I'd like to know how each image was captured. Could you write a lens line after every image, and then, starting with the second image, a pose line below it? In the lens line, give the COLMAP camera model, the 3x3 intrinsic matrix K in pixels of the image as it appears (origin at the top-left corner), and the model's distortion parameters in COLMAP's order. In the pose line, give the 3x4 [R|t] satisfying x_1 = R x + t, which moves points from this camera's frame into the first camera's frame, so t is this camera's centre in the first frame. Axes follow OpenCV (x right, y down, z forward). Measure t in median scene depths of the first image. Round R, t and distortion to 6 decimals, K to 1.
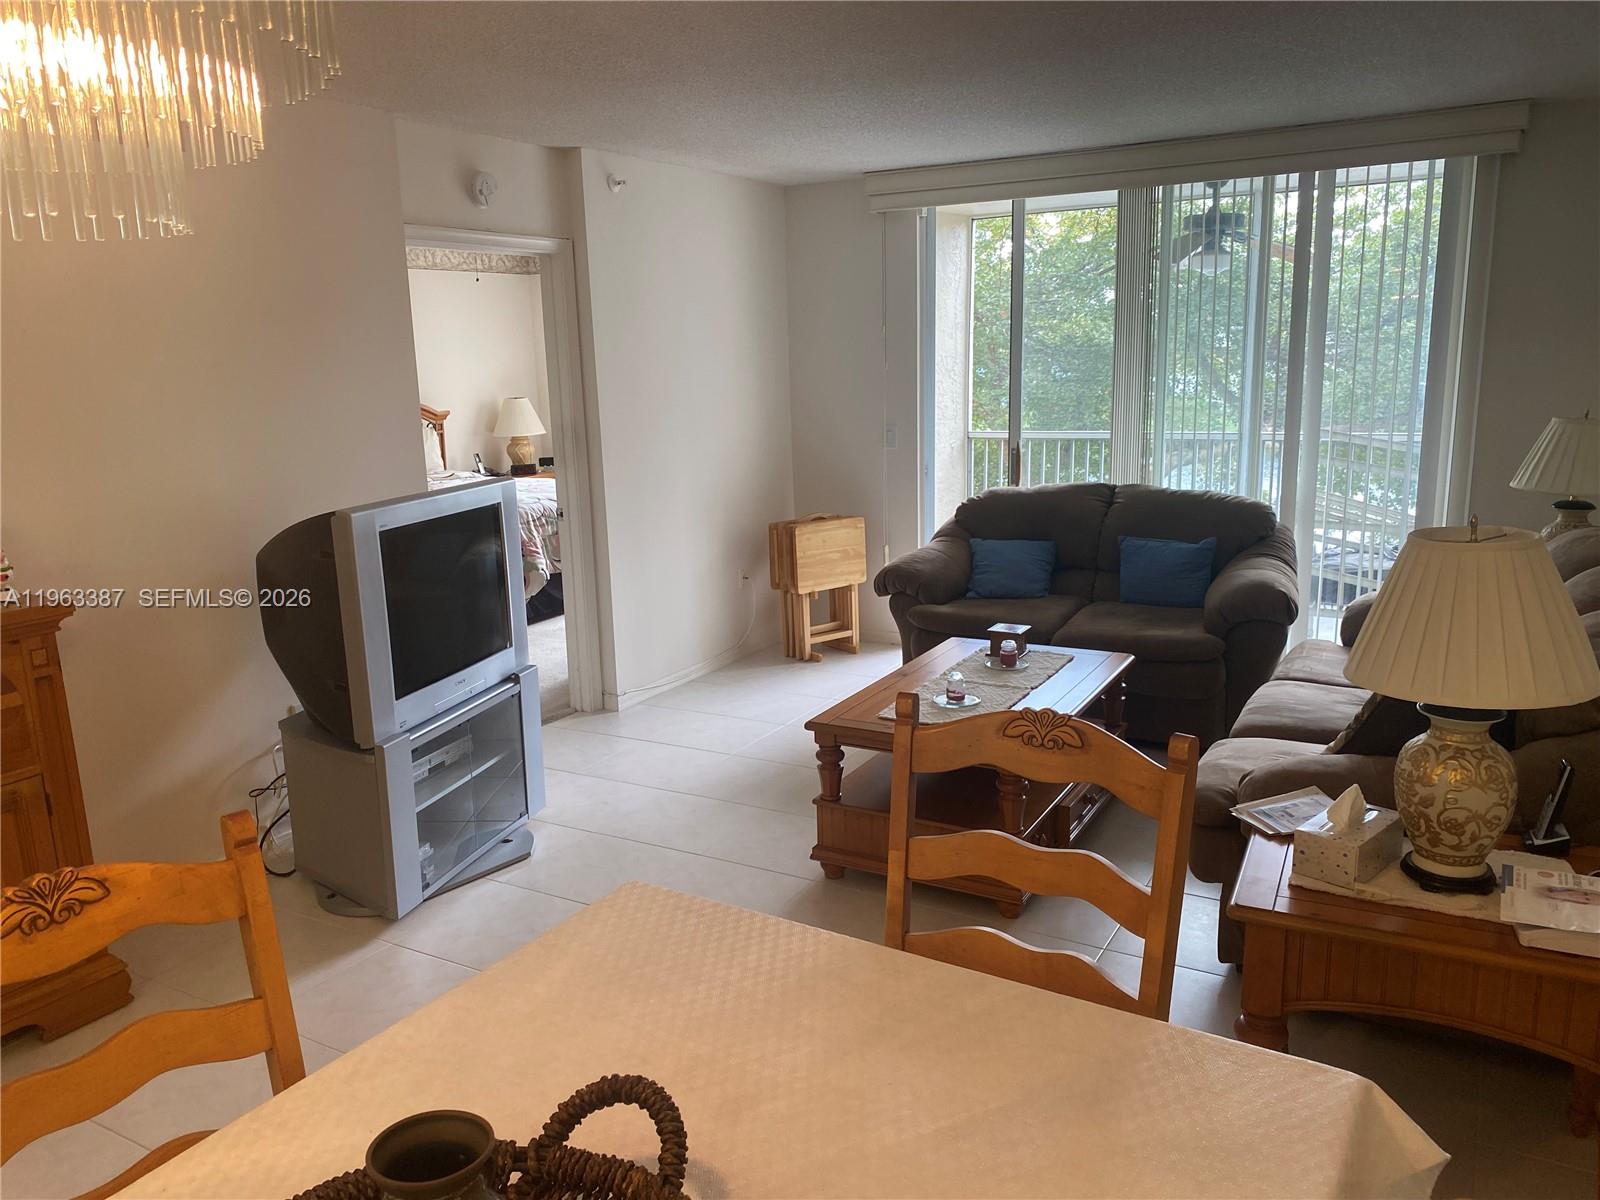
lens RADIAL K [[1275.8, 0, 804.4], [0, 1275.8, 607.5], [0, 0, 1]] dist [-0.002655, -0.006020]
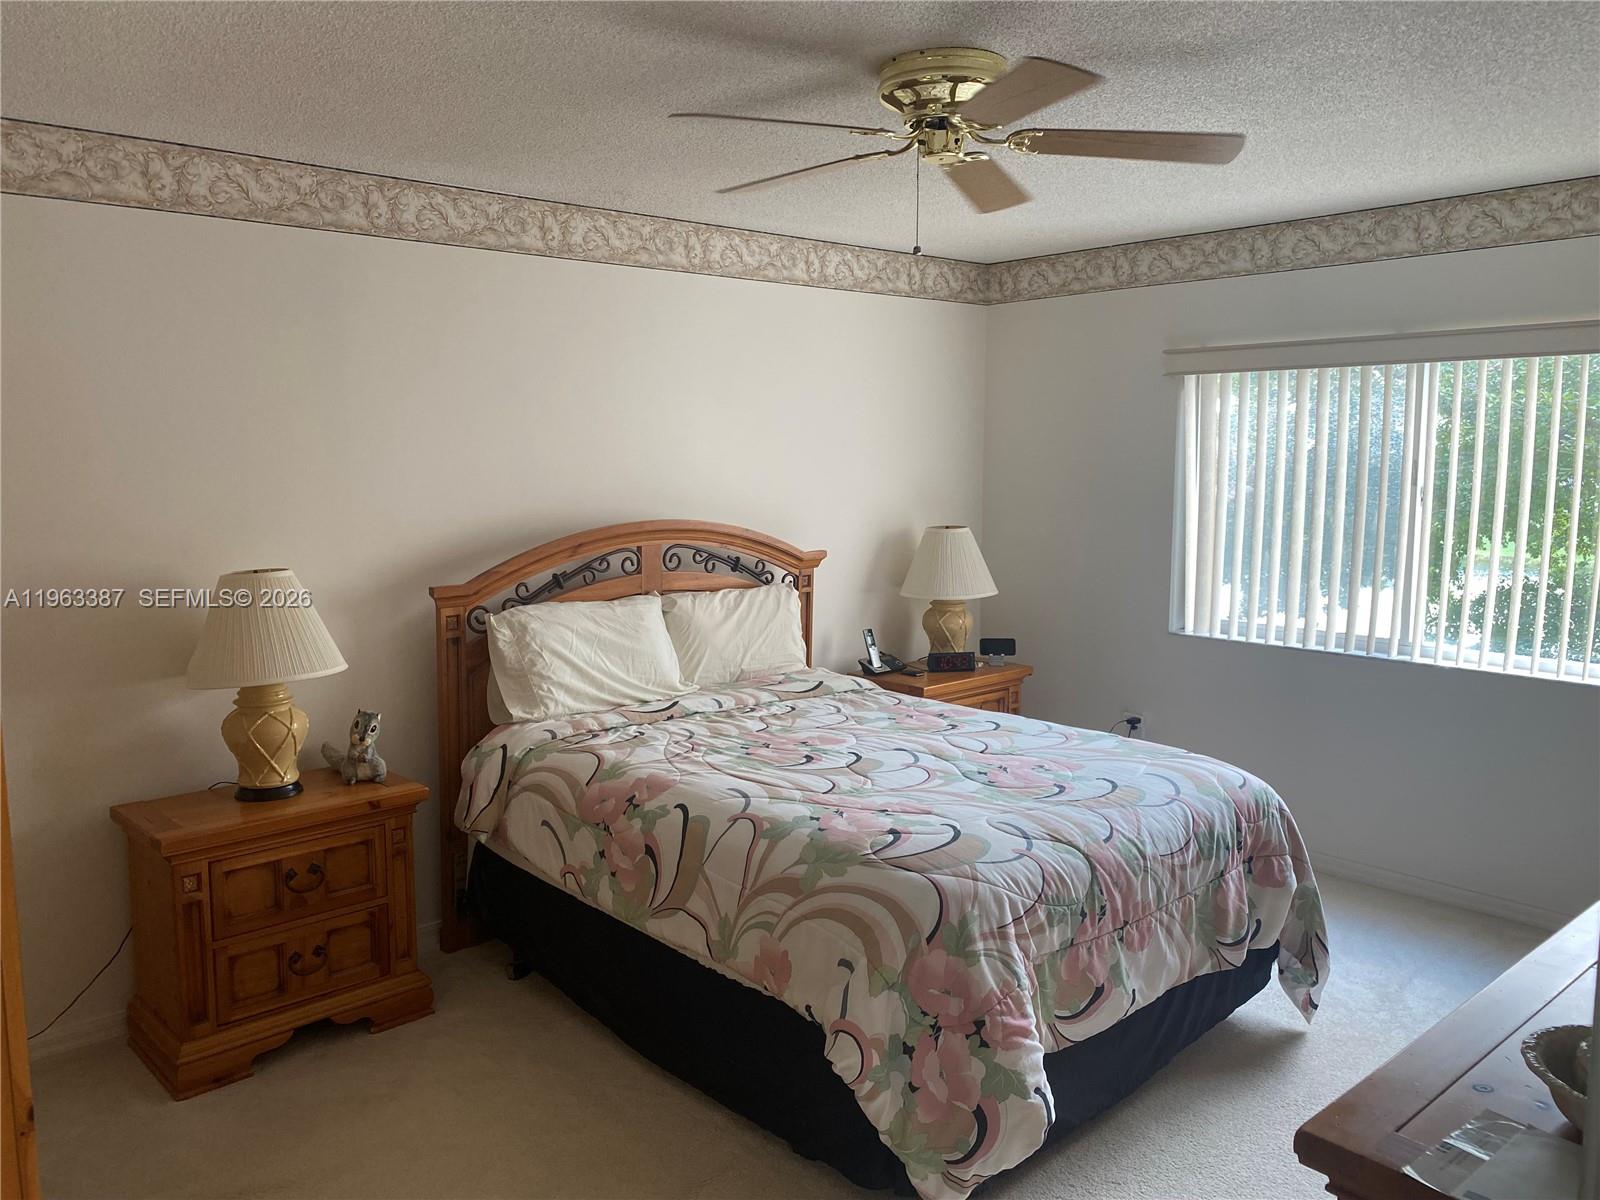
lens RADIAL K [[1222.0, 0, 800.0], [0, 1222.0, 601.9], [0, 0, 1]] dist [0.031469, -0.033823]
pose [[0.953753, 0.069621, -0.292418, -0.140838], [-0.089786, 0.994380, -0.056097, -0.104509], [0.286869, 0.079758, 0.954644, 0.521745]]
